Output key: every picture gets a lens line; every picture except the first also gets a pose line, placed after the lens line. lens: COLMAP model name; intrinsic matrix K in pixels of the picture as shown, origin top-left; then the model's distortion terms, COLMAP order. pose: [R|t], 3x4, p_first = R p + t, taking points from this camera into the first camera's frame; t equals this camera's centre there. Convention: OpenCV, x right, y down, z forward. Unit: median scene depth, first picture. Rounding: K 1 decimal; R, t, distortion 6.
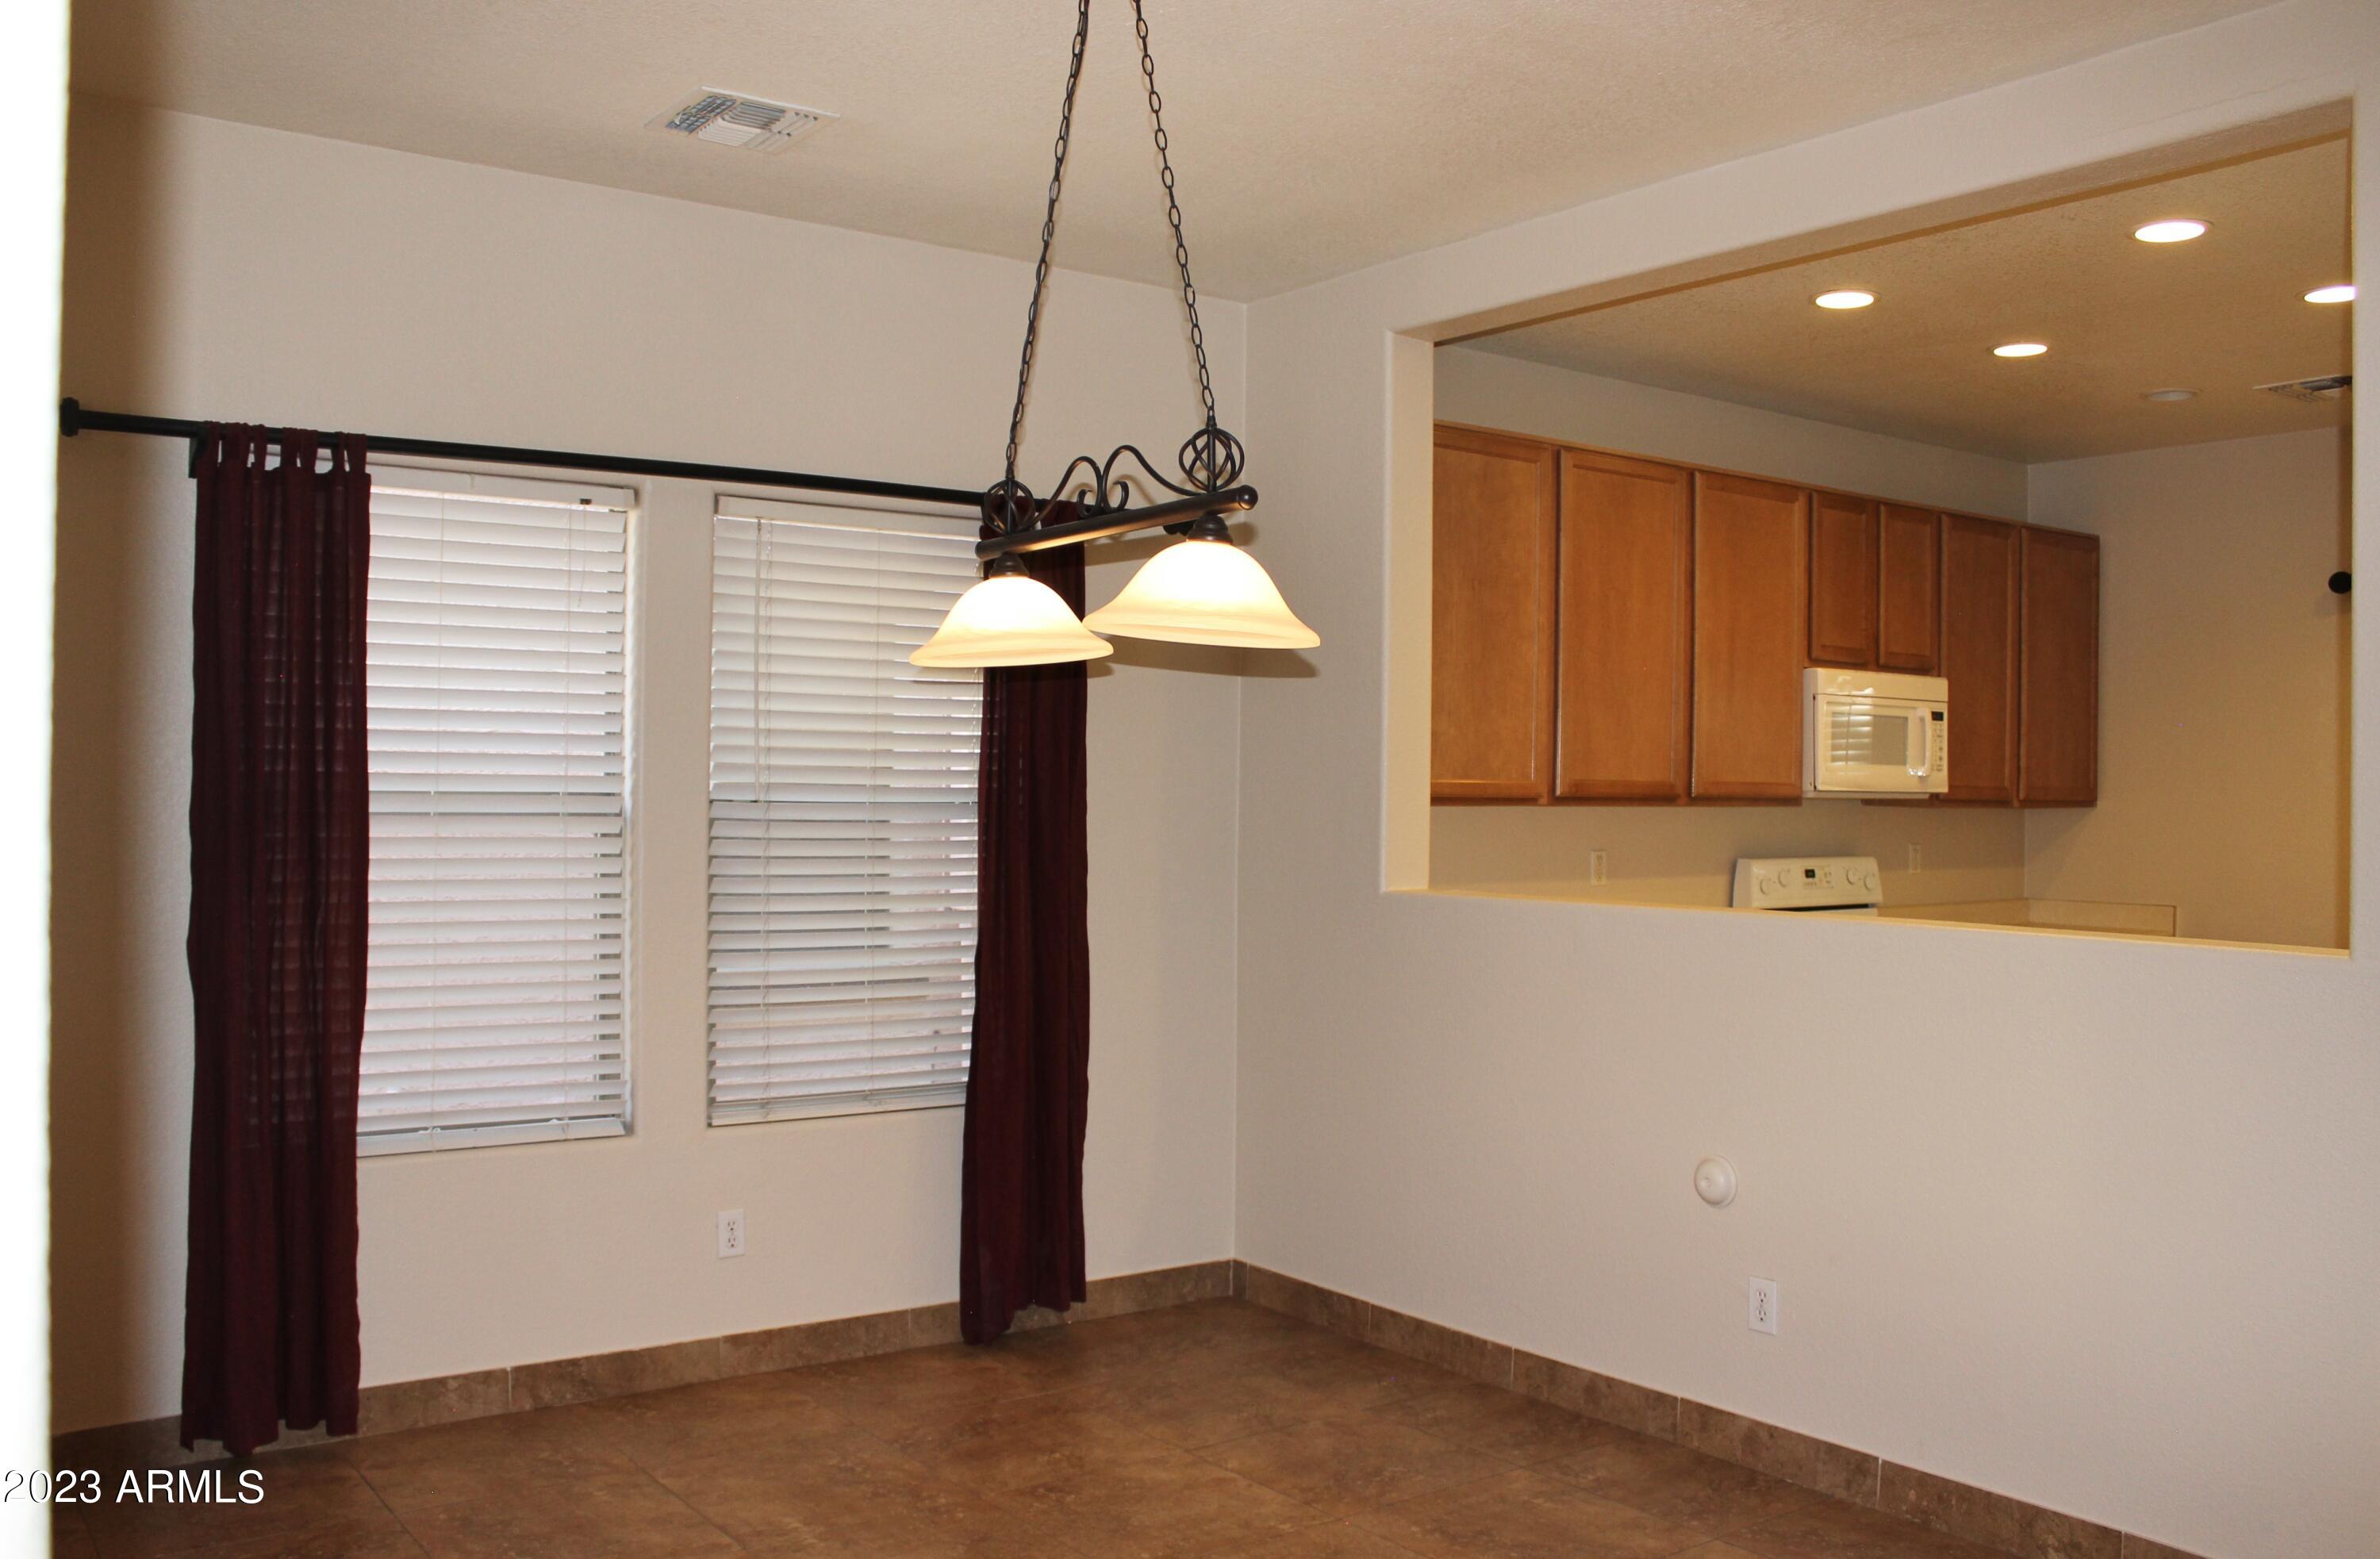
lens RADIAL K [[2013.5, 0, 1166.1], [0, 2013.5, 780.3], [0, 0, 1]] dist [-0.164394, 0.141851]
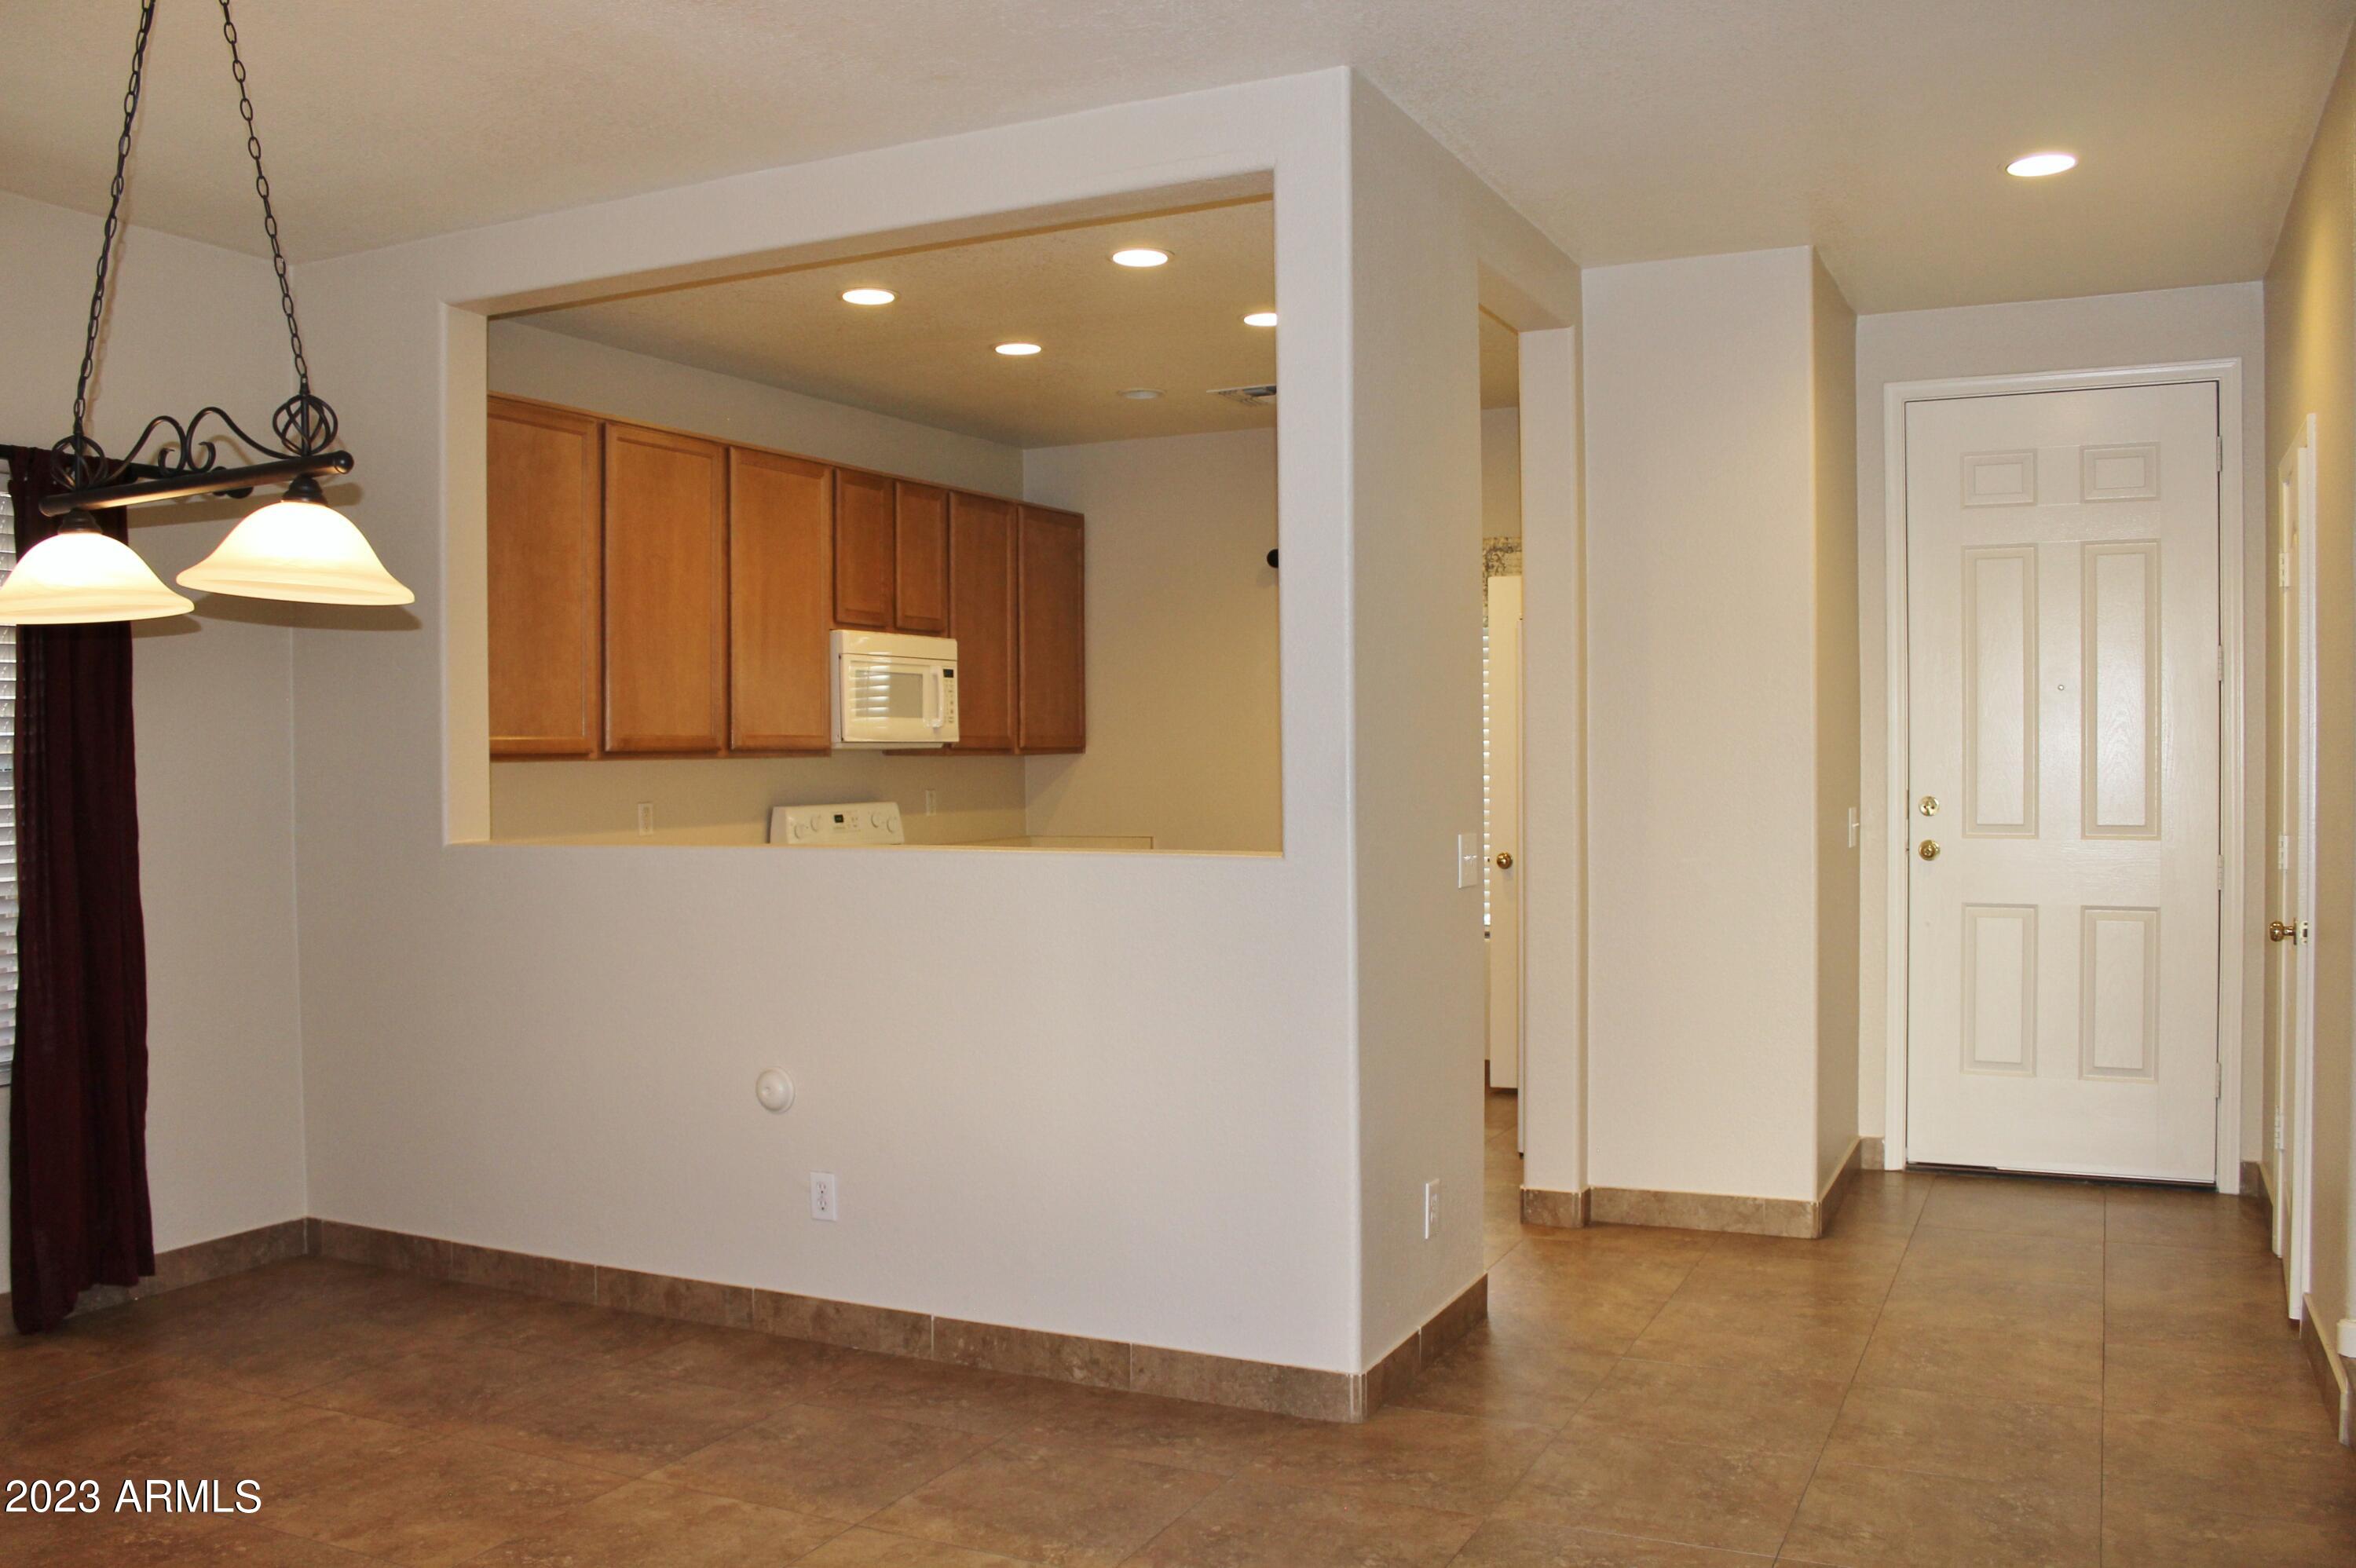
lens RADIAL K [[1971.0, 0, 1140.3], [0, 1971.0, 789.5], [0, 0, 1]] dist [-0.158797, 0.158955]
pose [[0.889548, -0.030988, 0.455789, -0.029204], [0.021097, 0.999419, 0.026773, 0.007964], [-0.456354, -0.014200, 0.889685, -0.055910]]
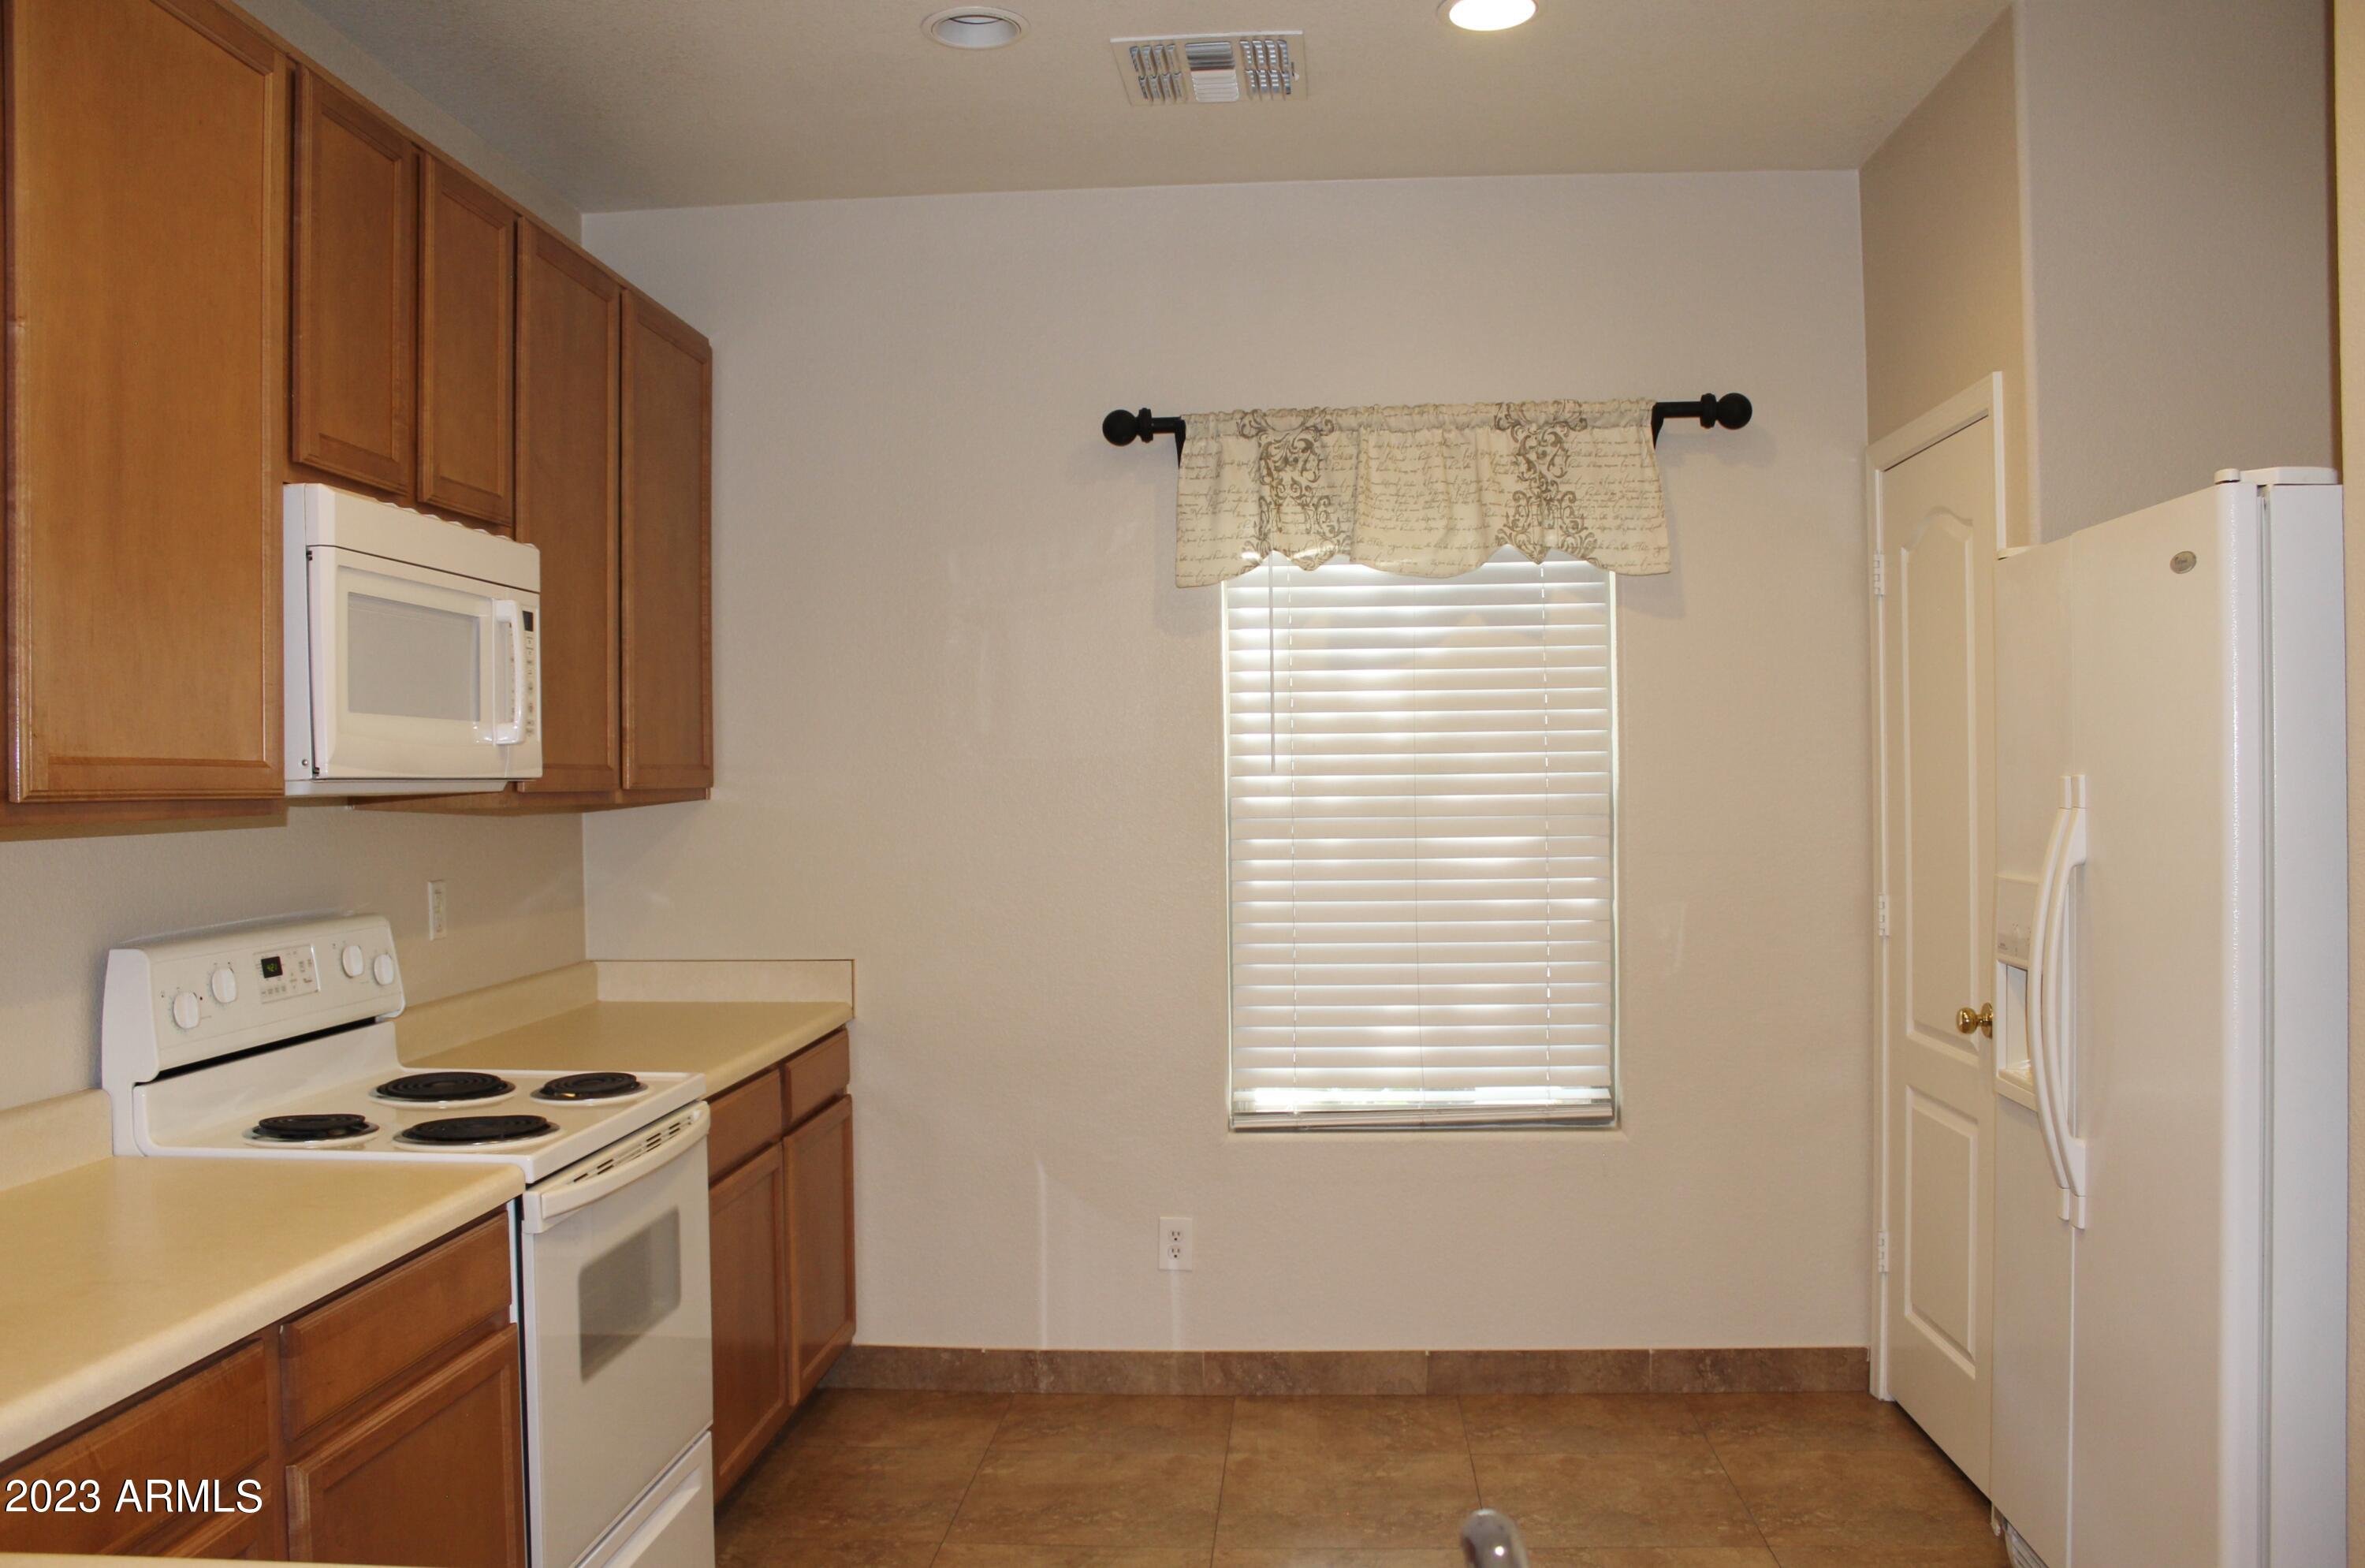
lens RADIAL K [[1978.7, 0, 1144.6], [0, 1978.7, 789.5], [0, 0, 1]] dist [-0.158797, 0.158955]
pose [[0.654185, -0.021824, 0.756019, 0.182869], [0.013711, 0.999762, 0.016996, 0.004189], [-0.756210, -0.000753, 0.654328, 0.814883]]
